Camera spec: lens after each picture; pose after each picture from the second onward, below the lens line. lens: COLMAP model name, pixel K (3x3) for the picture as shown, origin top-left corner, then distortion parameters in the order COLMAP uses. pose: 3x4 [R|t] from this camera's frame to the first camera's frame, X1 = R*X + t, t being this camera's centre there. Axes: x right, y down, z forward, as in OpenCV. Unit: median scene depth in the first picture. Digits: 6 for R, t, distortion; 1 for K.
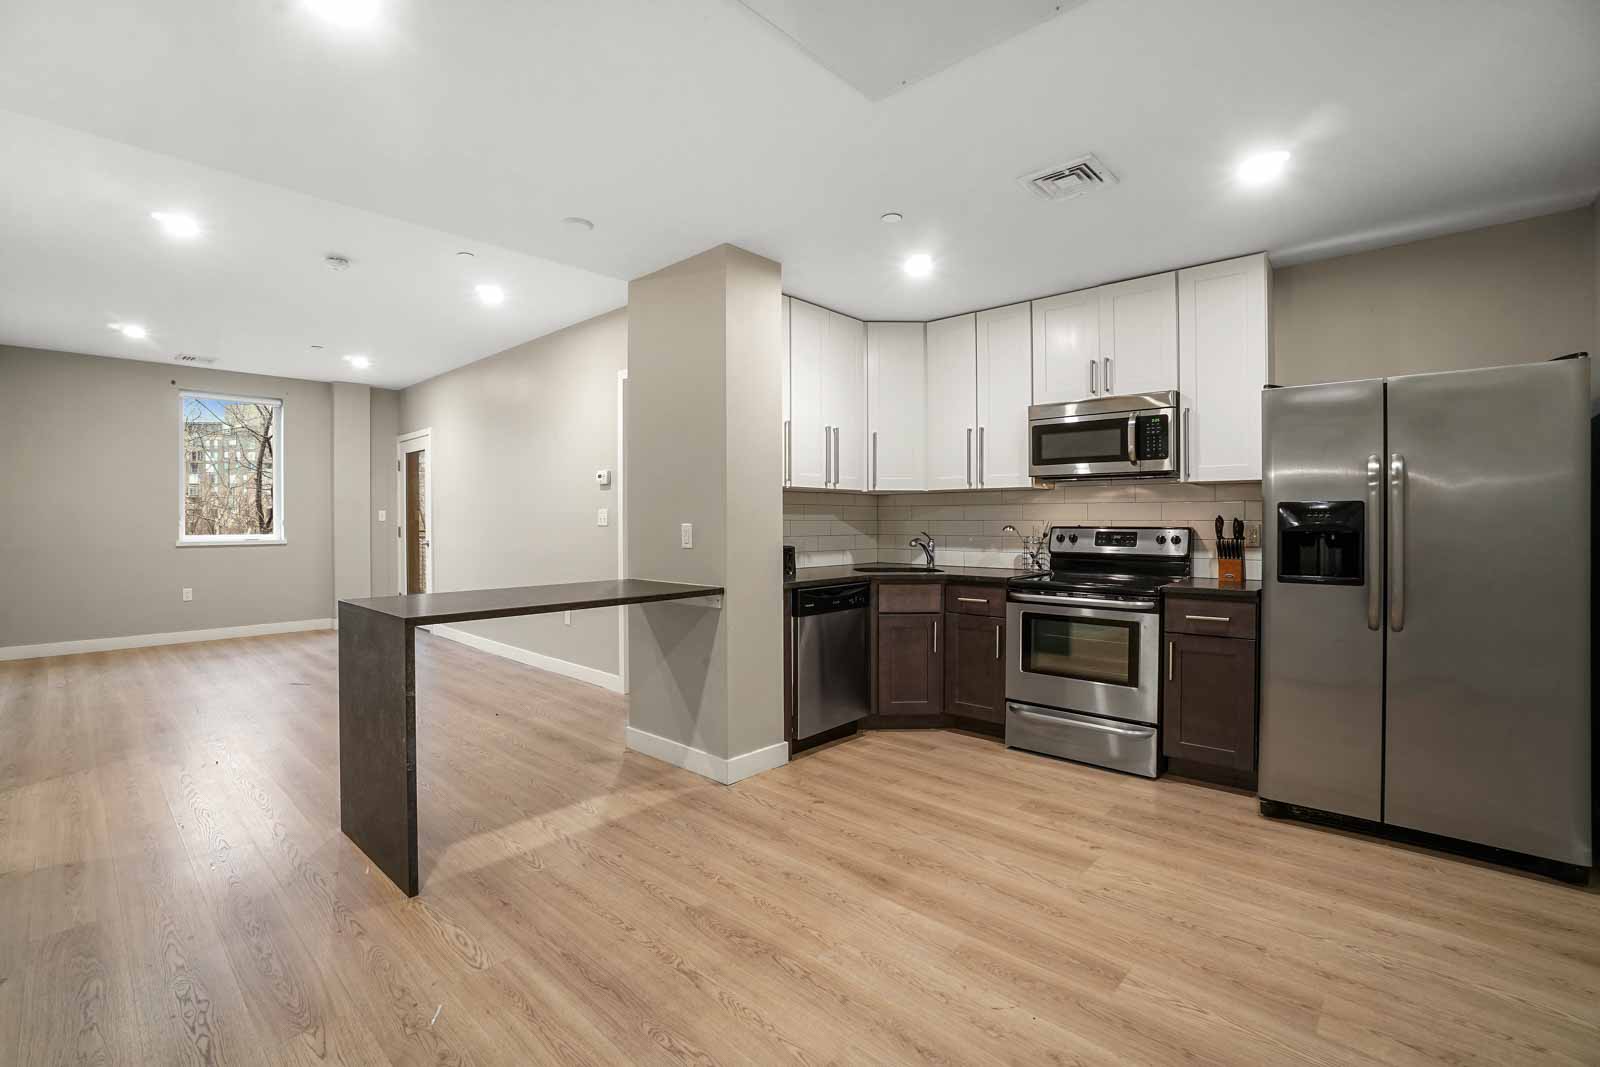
lens RADIAL K [[731.4, 0, 793.6], [0, 731.4, 520.7], [0, 0, 1]] dist [-0.067880, 0.026808]
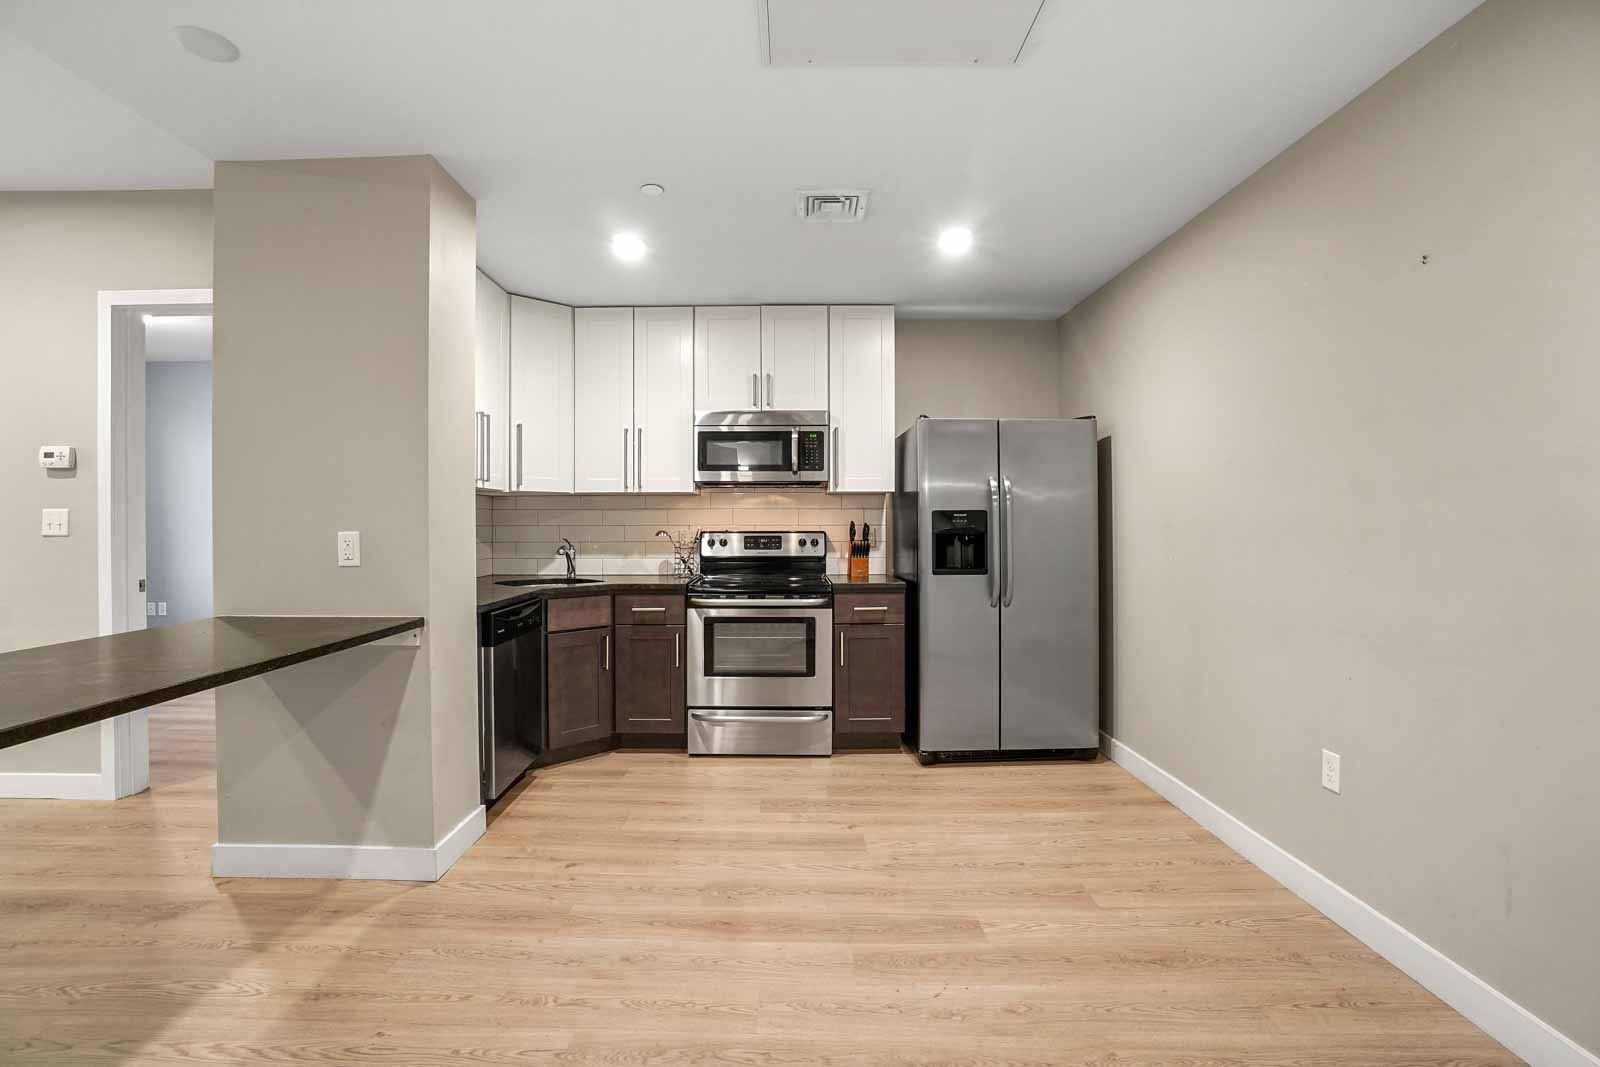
lens RADIAL K [[731.4, 0, 793.6], [0, 731.4, 520.7], [0, 0, 1]] dist [-0.067880, 0.026808]
pose [[0.729697, 0.001676, 0.683769, -0.294972], [0.002755, 0.999982, -0.005391, -0.001409], [-0.683766, 0.005818, 0.729679, 0.192230]]
